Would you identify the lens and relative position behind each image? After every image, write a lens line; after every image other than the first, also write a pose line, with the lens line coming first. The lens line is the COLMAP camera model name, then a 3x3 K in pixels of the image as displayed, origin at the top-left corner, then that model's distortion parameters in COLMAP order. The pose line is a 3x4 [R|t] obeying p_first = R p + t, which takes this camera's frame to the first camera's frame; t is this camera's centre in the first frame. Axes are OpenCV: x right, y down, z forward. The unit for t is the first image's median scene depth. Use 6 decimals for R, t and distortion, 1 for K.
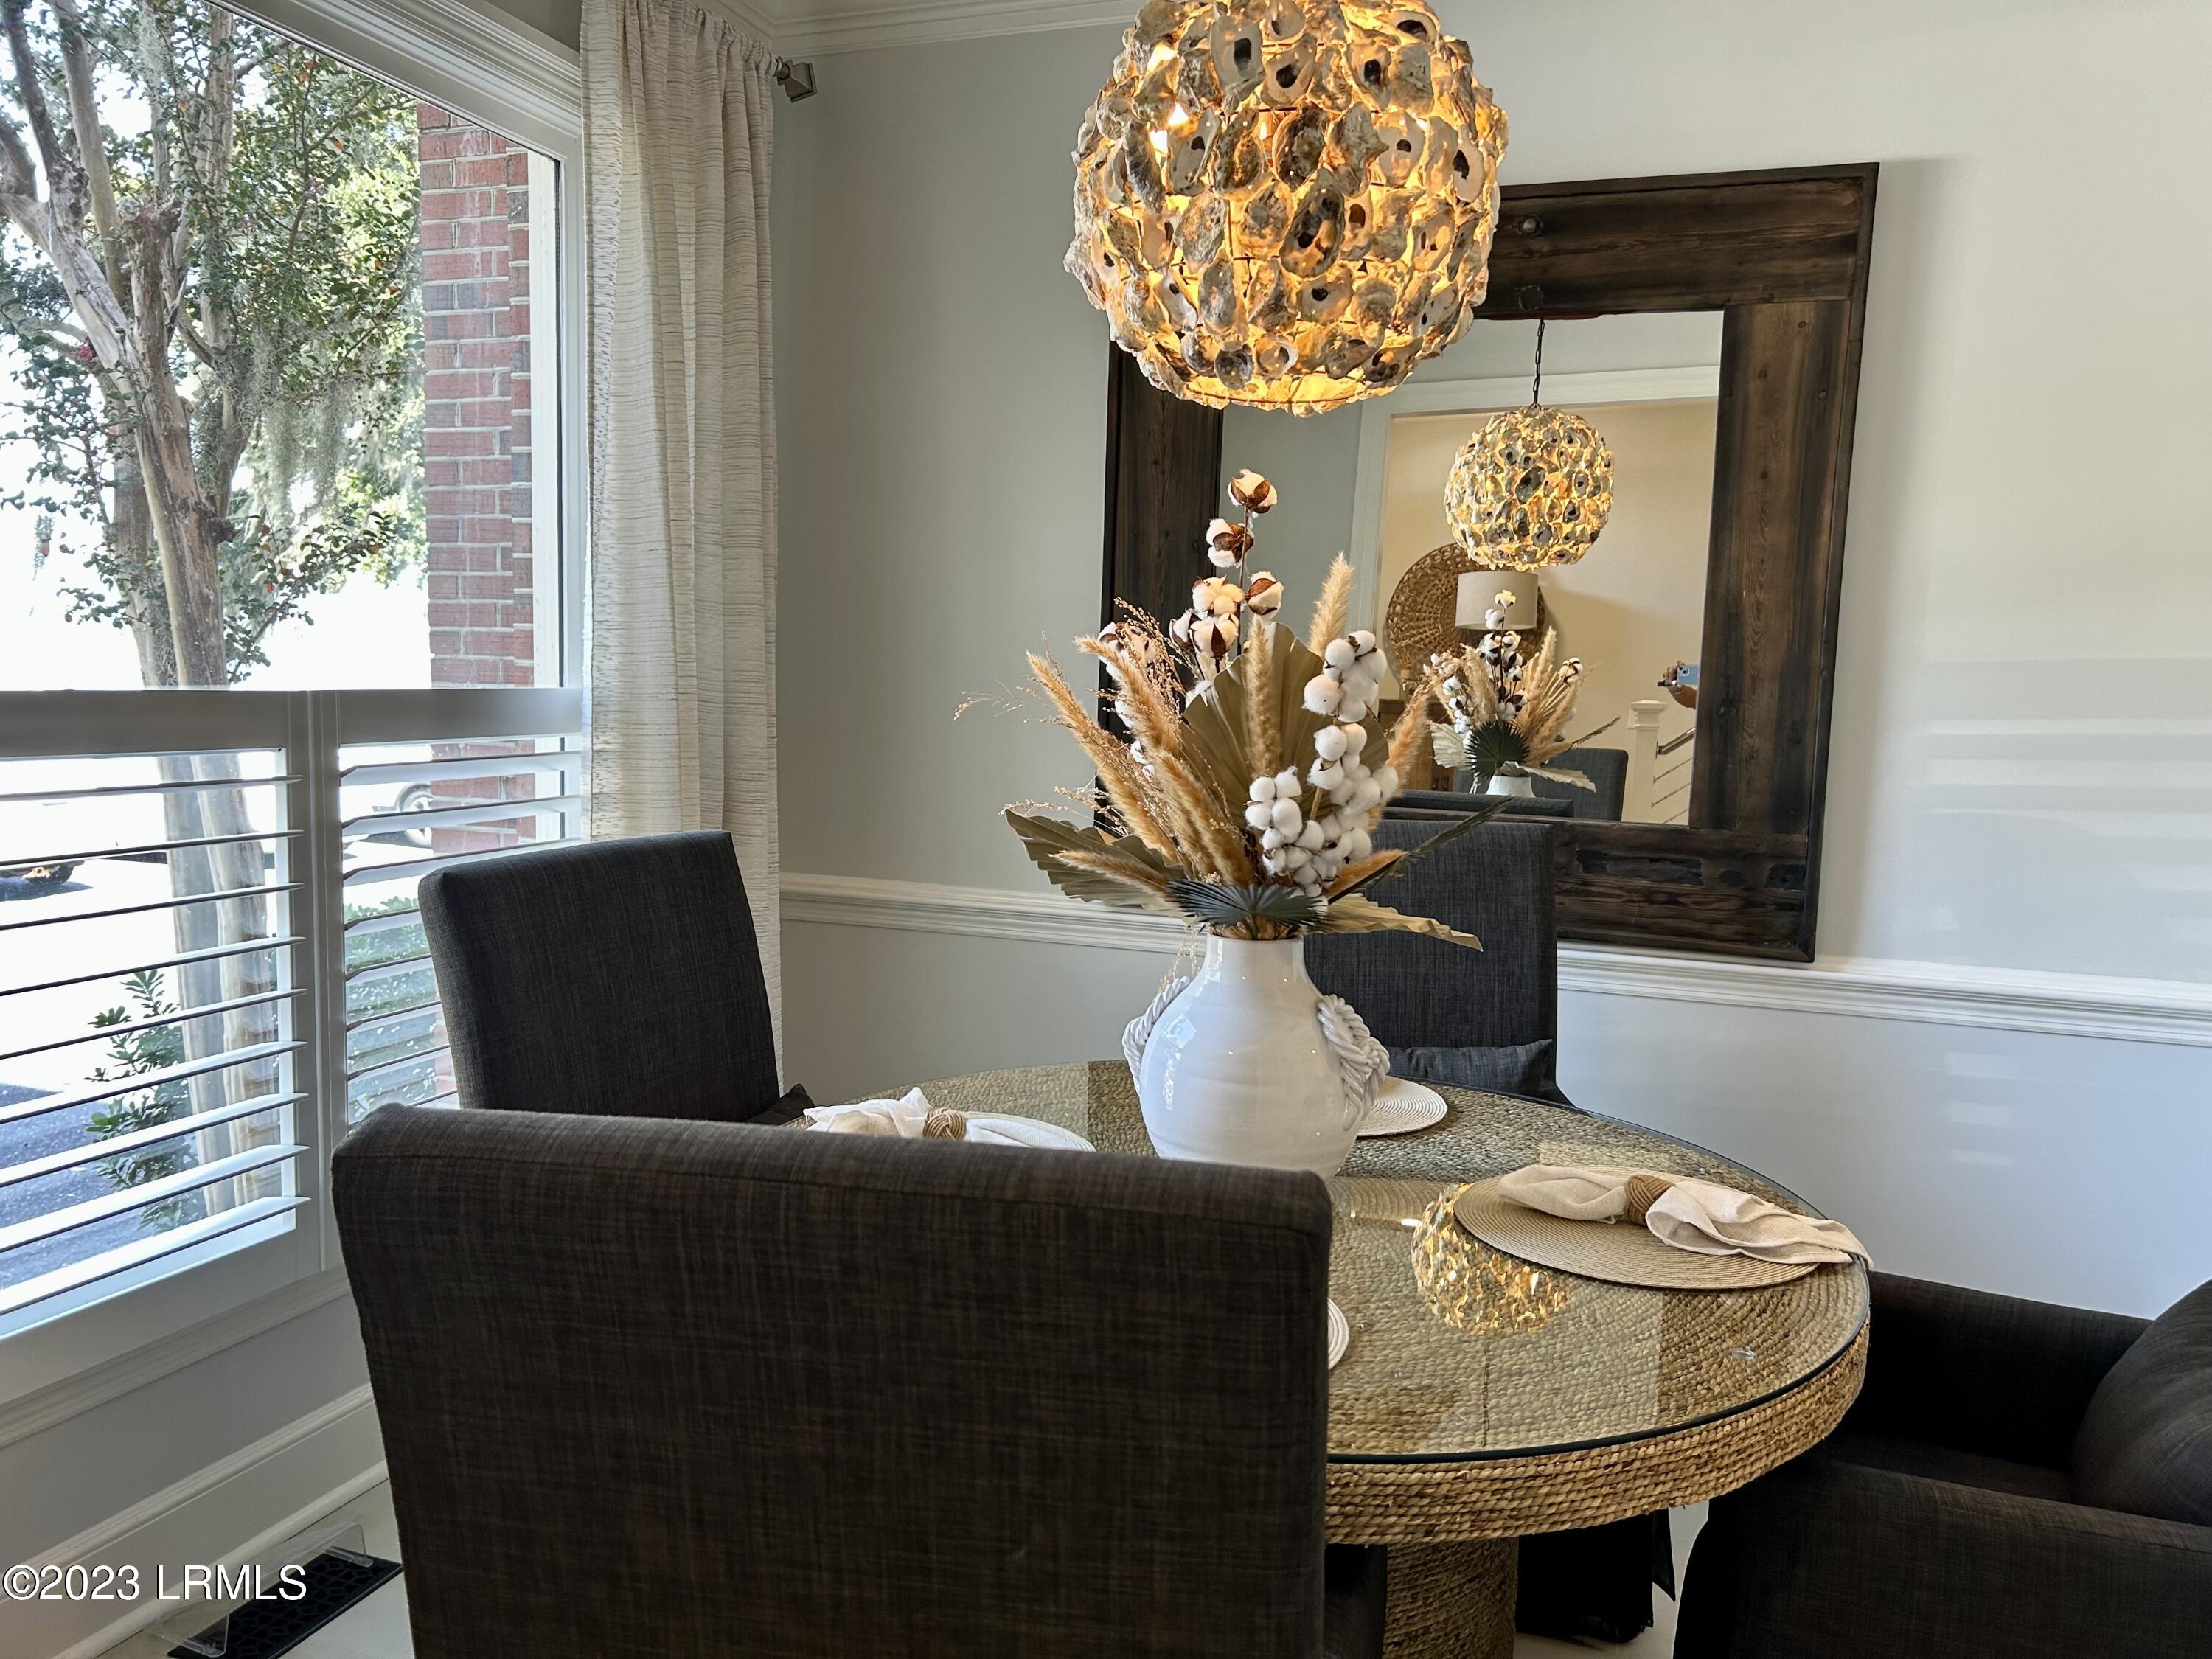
lens RADIAL K [[1705.9, 0, 1098.7], [0, 1705.9, 833.8], [0, 0, 1]] dist [0.040074, -0.003391]
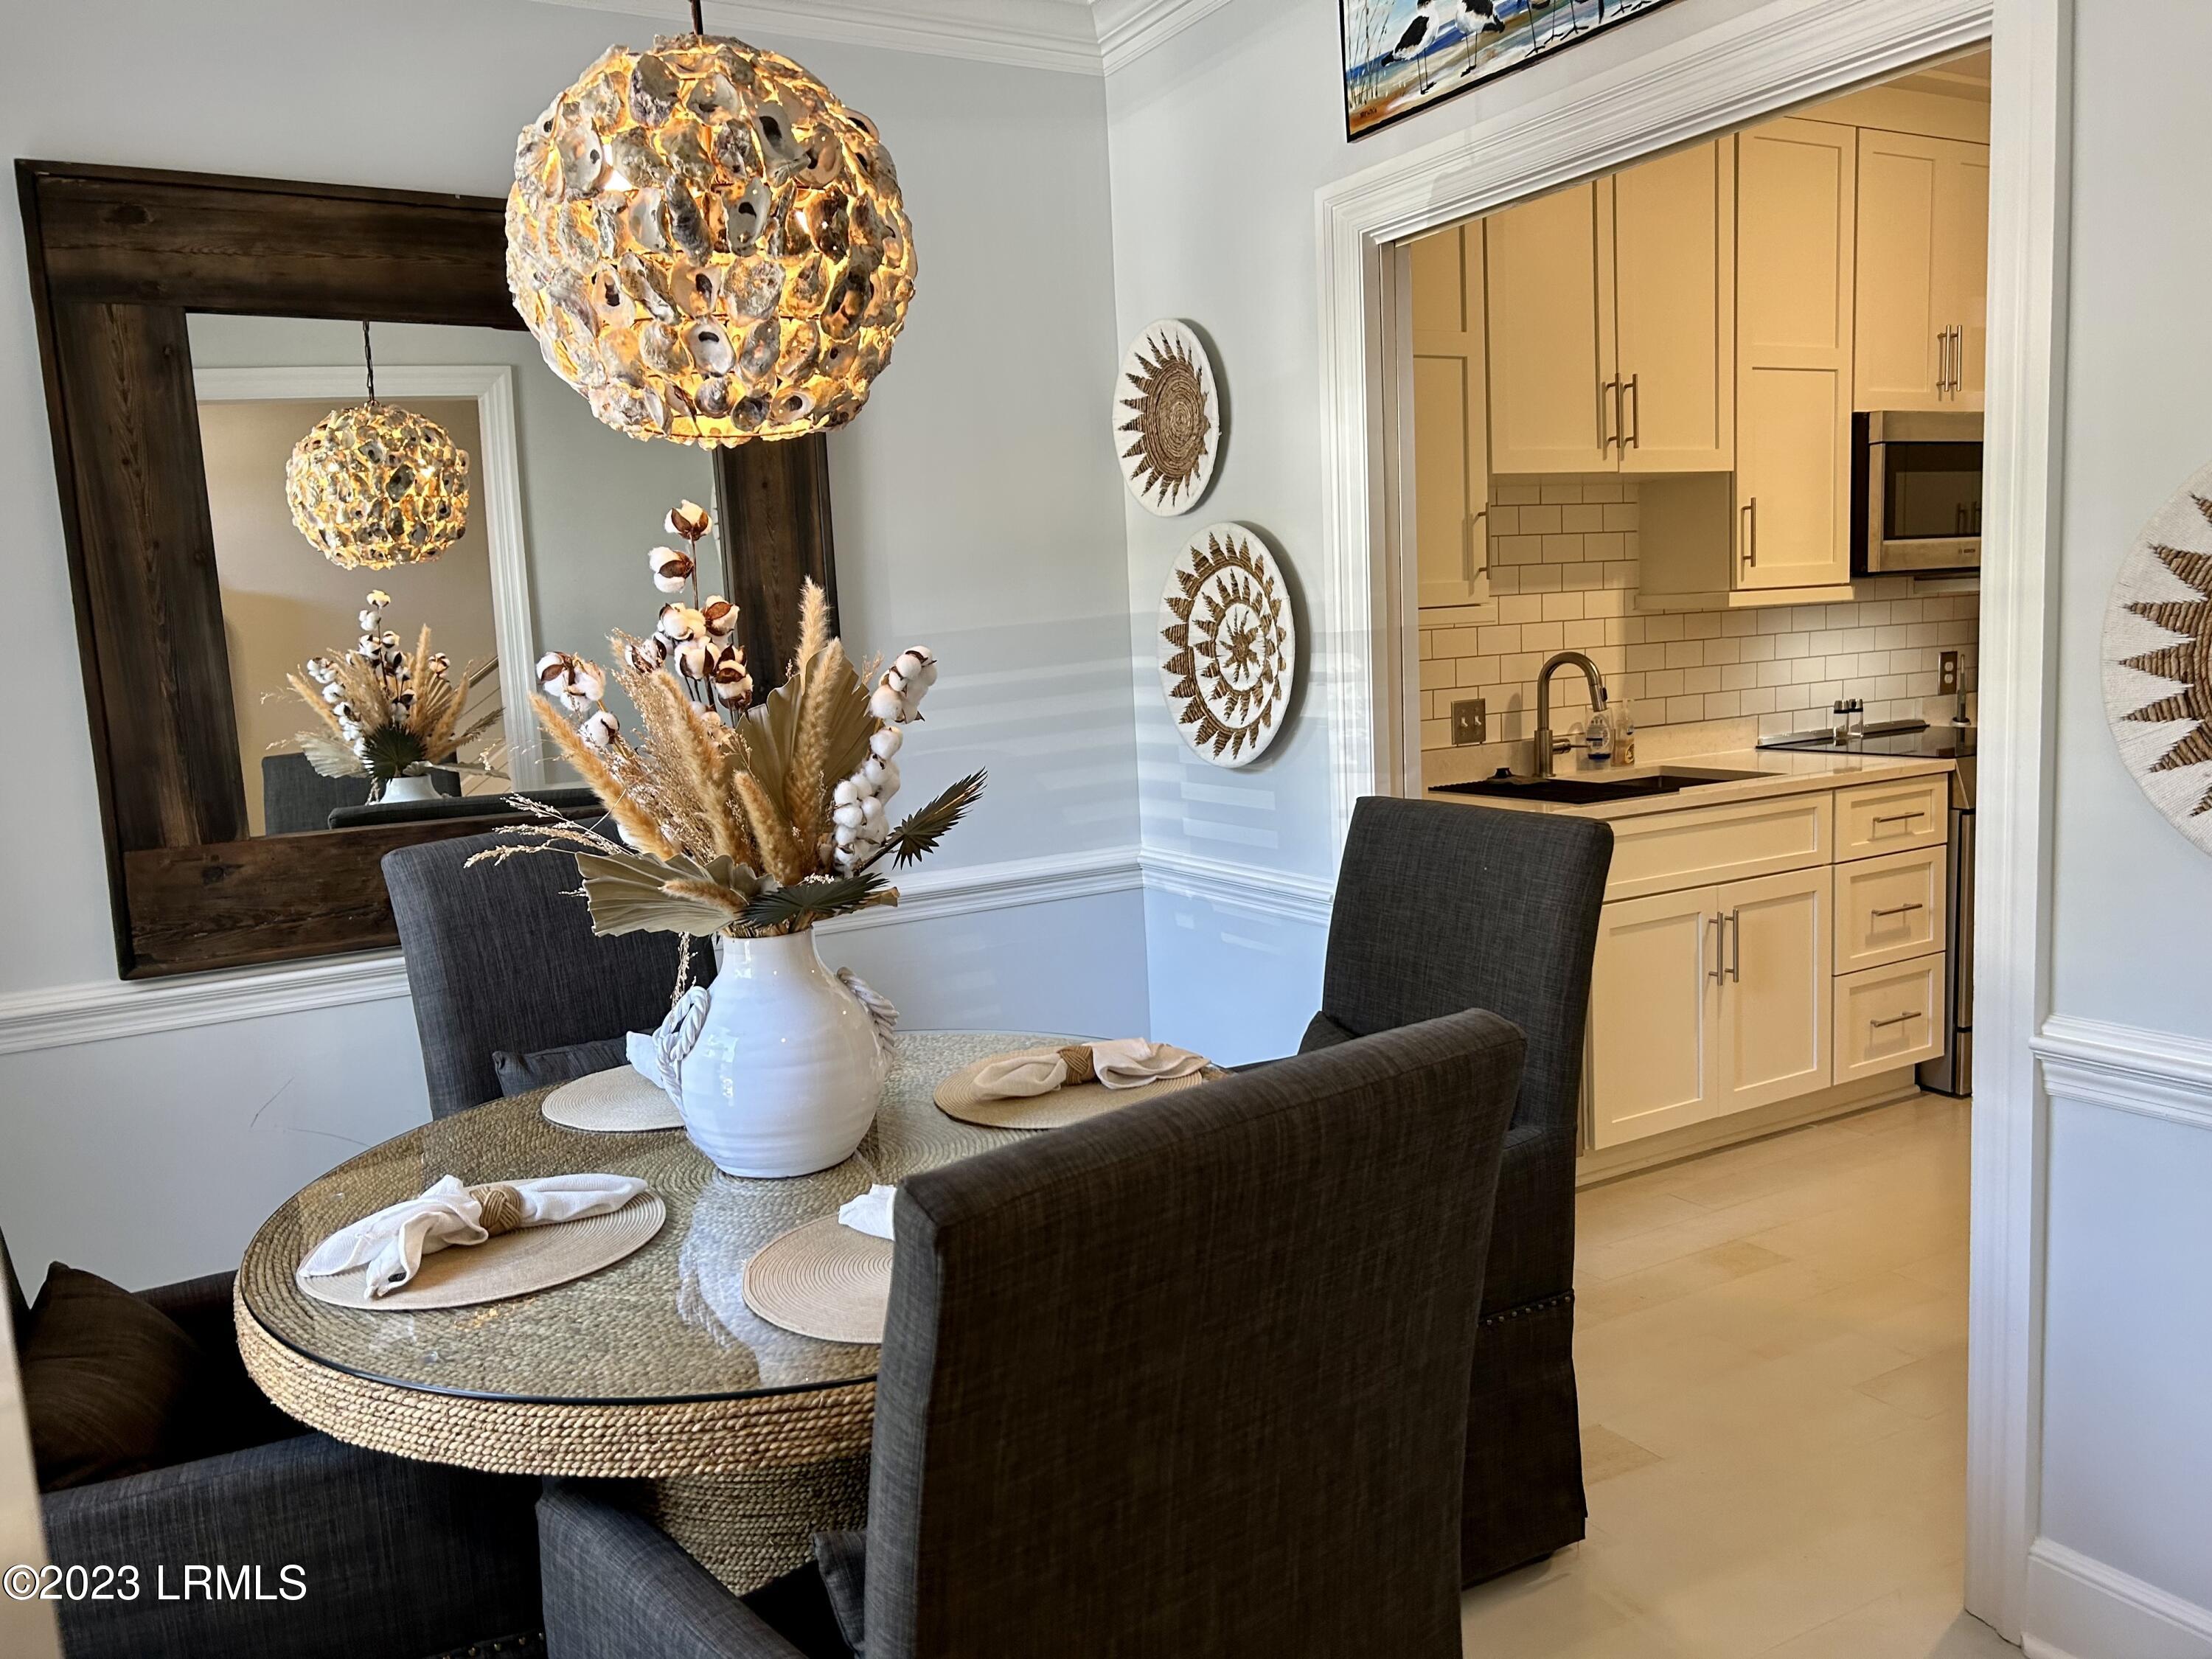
lens RADIAL K [[1705.9, 0, 1088.7], [0, 1705.9, 826.5], [0, 0, 1]] dist [0.040074, -0.003391]
pose [[0.639930, -0.155003, 0.752638, -0.575192], [0.145462, 0.986171, 0.079419, -0.060787], [-0.754540, 0.058658, 0.653627, 0.127704]]
